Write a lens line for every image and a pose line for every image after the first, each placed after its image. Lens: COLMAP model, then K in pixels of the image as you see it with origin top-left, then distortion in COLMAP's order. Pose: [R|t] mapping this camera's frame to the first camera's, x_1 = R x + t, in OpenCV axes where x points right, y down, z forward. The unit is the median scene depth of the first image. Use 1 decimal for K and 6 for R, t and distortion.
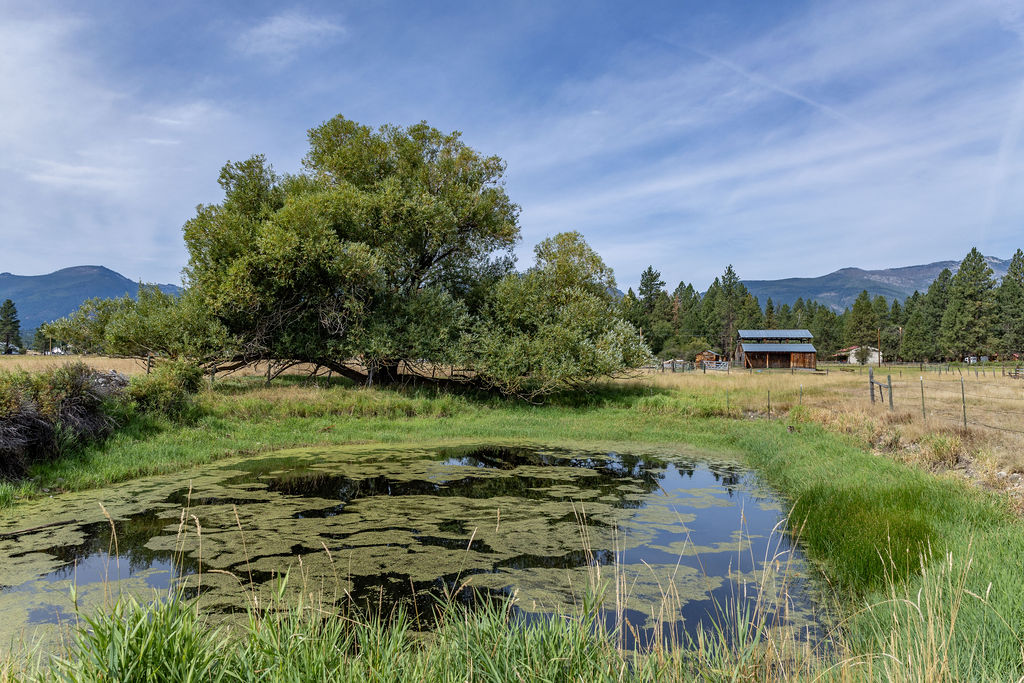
lens RADIAL K [[709.6, 0, 518.5], [0, 709.6, 387.5], [0, 0, 1]] dist [-0.000545, 0.001596]
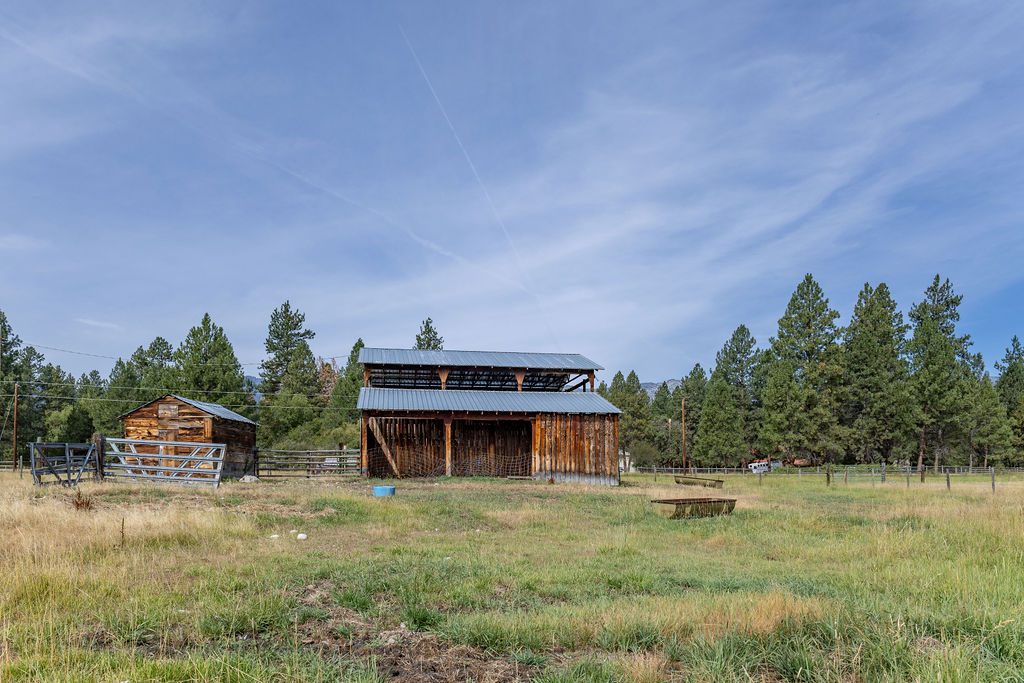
lens RADIAL K [[719.8, 0, 516.6], [0, 719.8, 414.5], [0, 0, 1]] dist [-0.003975, 0.001792]
pose [[0.933511, 0.026152, 0.357593, 0.273235], [0.017398, 0.992858, -0.118029, -0.017980], [-0.358125, 0.116403, 0.926389, 0.729110]]
